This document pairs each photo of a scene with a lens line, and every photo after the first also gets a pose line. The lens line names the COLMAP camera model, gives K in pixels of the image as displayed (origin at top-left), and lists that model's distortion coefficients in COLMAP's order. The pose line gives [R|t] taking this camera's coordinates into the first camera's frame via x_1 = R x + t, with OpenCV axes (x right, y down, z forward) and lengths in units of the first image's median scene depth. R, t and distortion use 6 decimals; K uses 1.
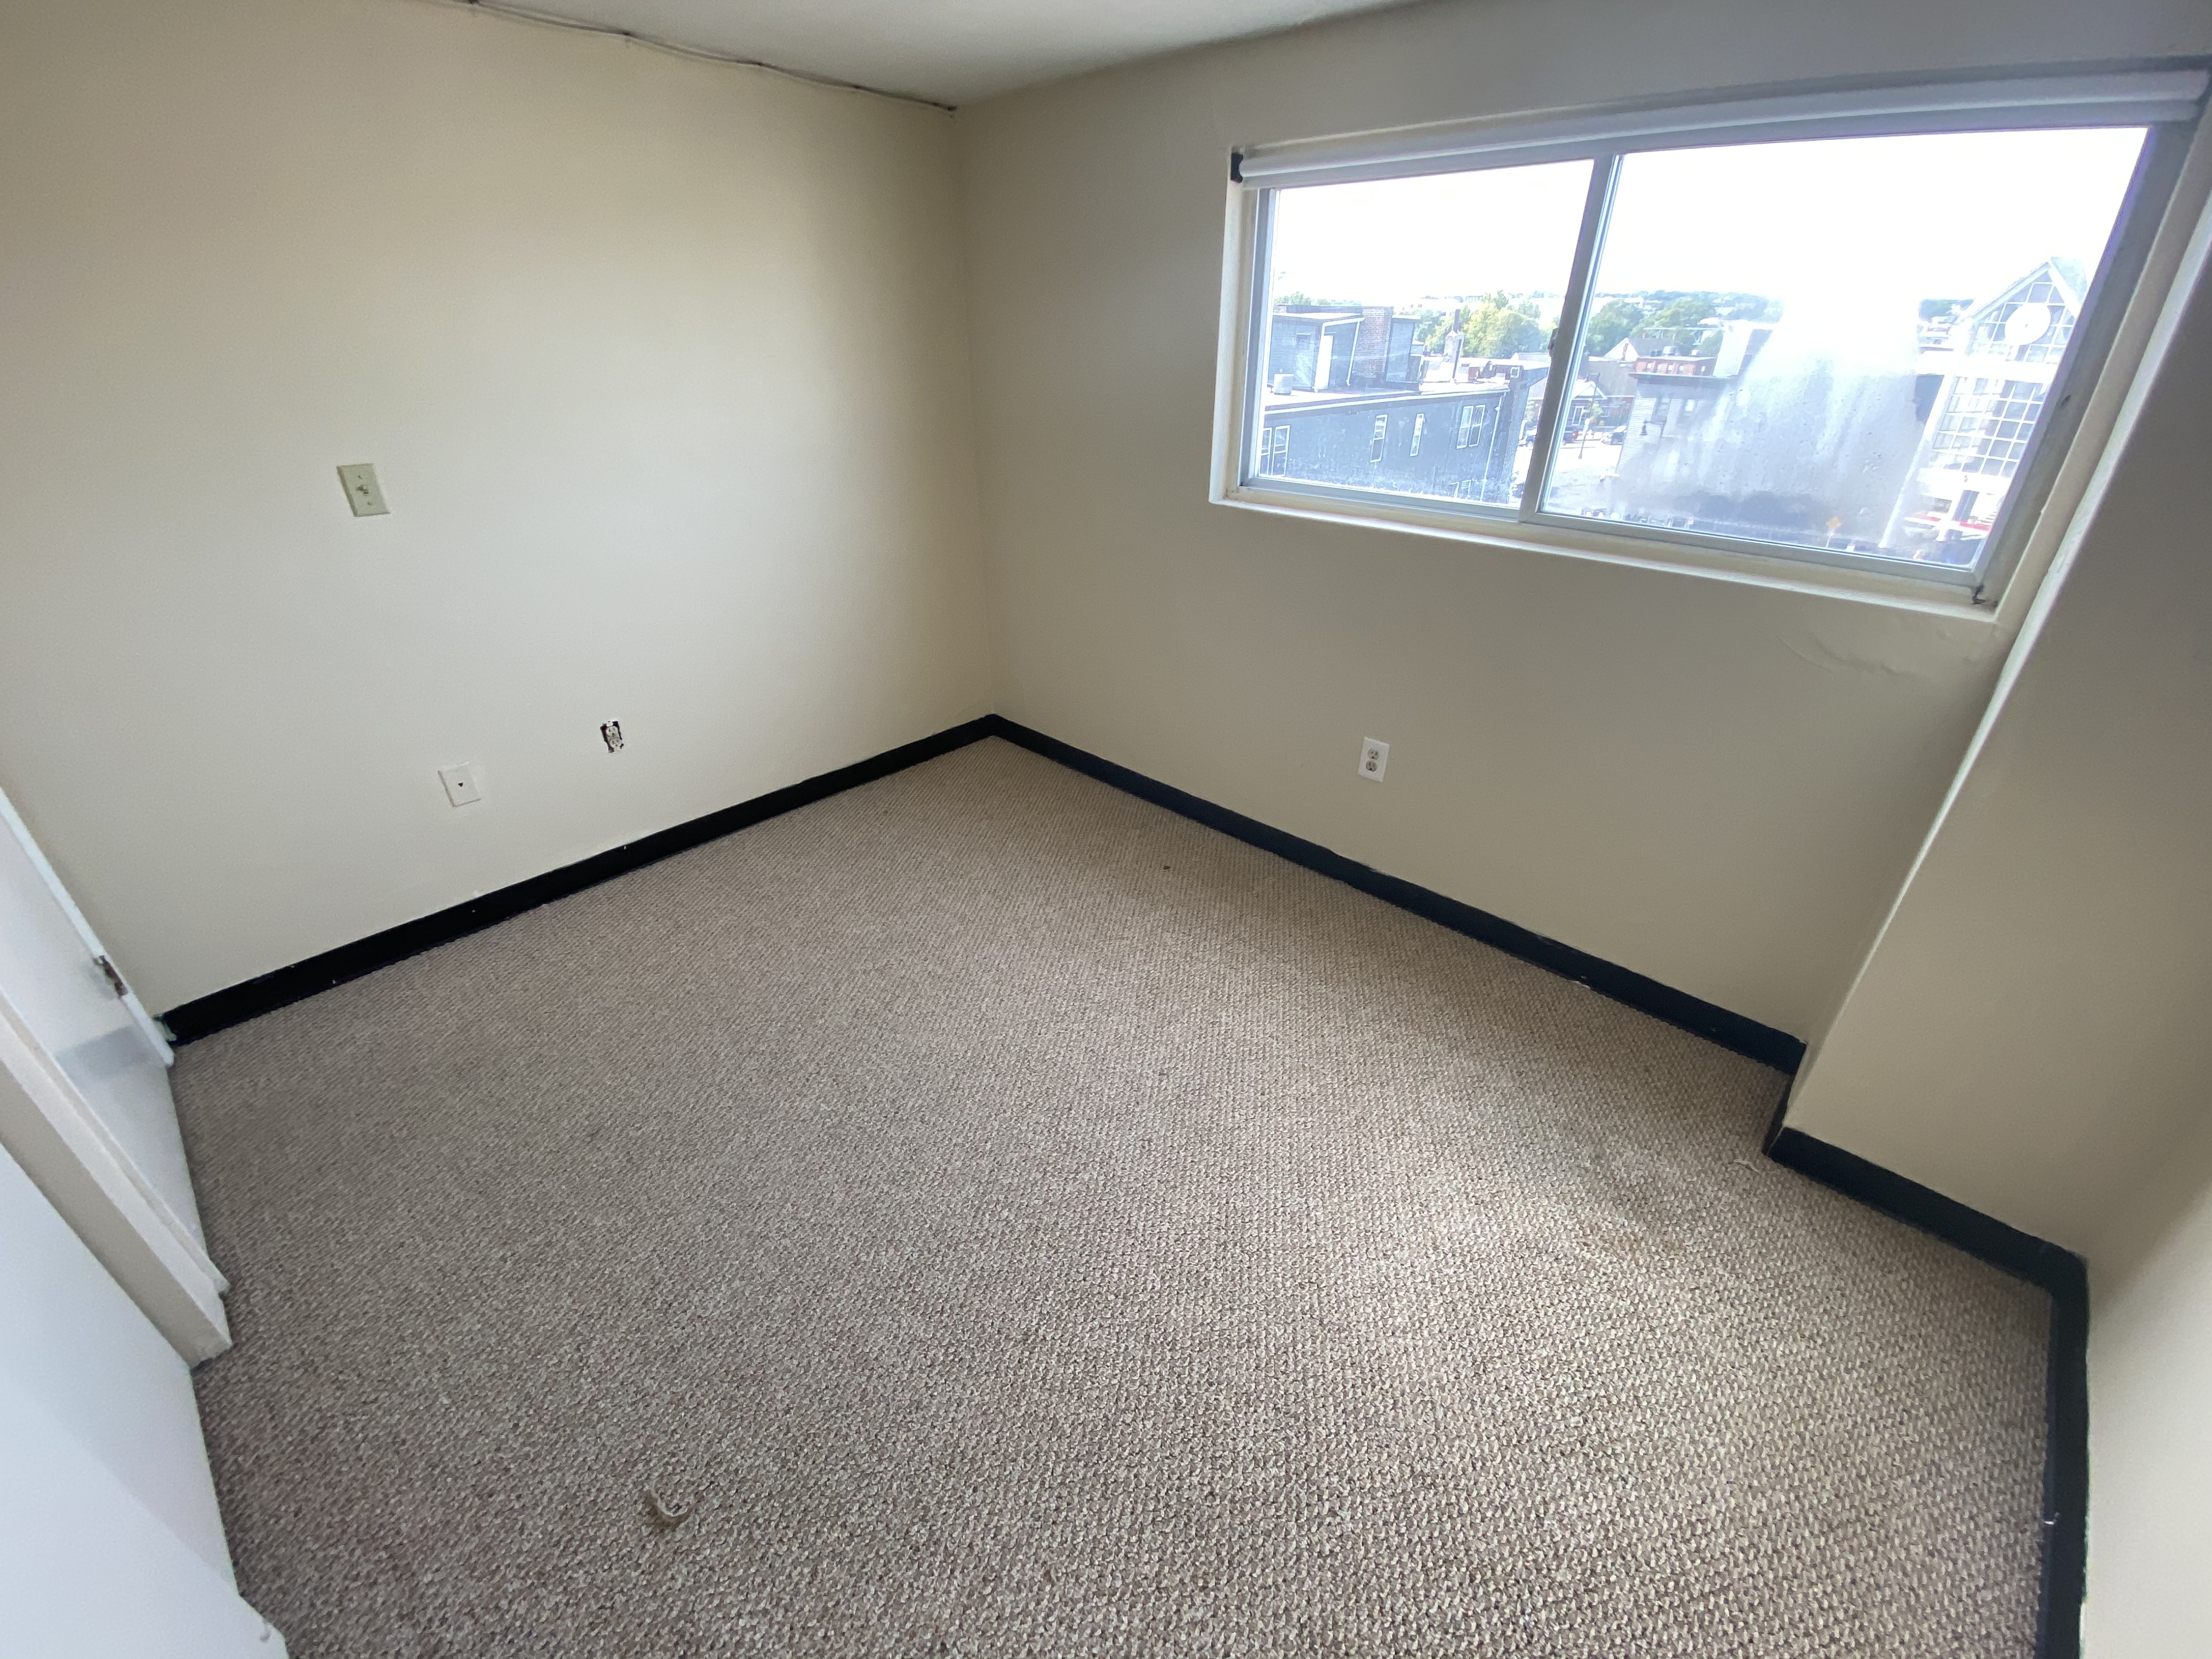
lens RADIAL K [[886.5, 0, 1101.6], [0, 886.5, 814.3], [0, 0, 1]] dist [0.038264, -0.032050]
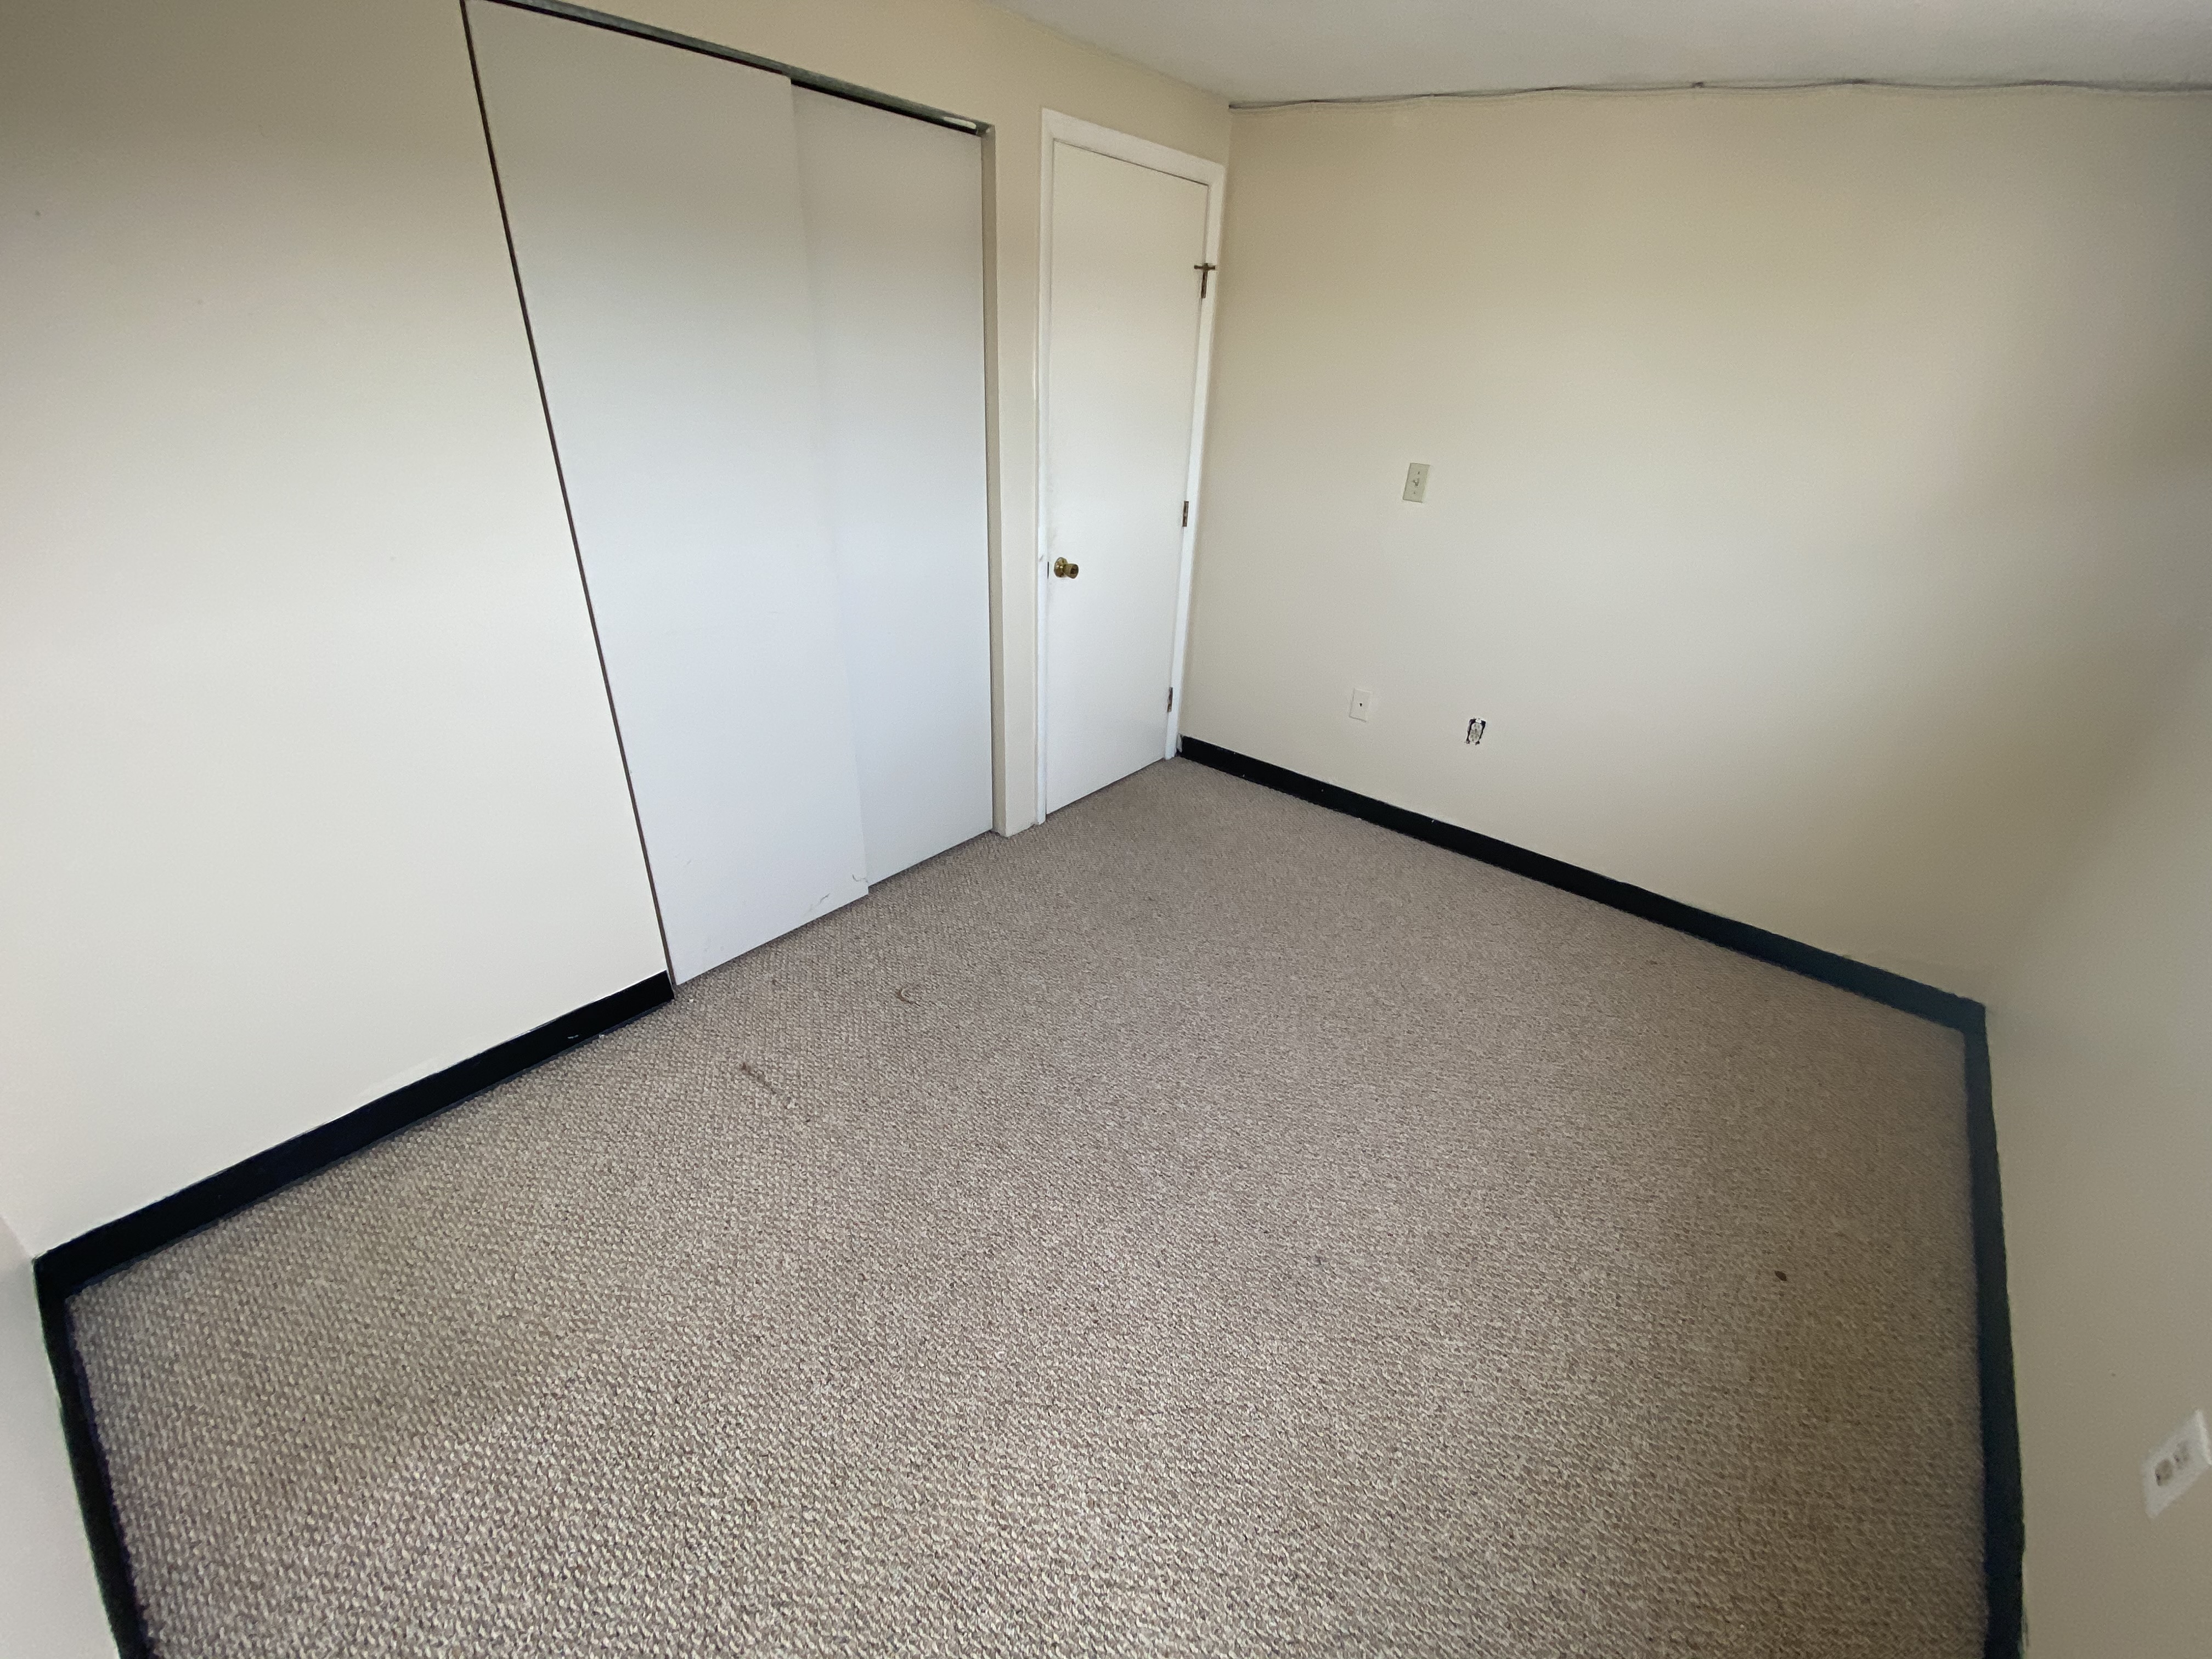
lens RADIAL K [[886.5, 0, 1101.6], [0, 886.5, 814.3], [0, 0, 1]] dist [0.038264, -0.032050]
pose [[0.059538, 0.458981, -0.886449, 0.578269], [-0.520176, 0.772190, 0.364883, -0.212495], [0.851981, 0.439385, 0.284725, 0.402531]]
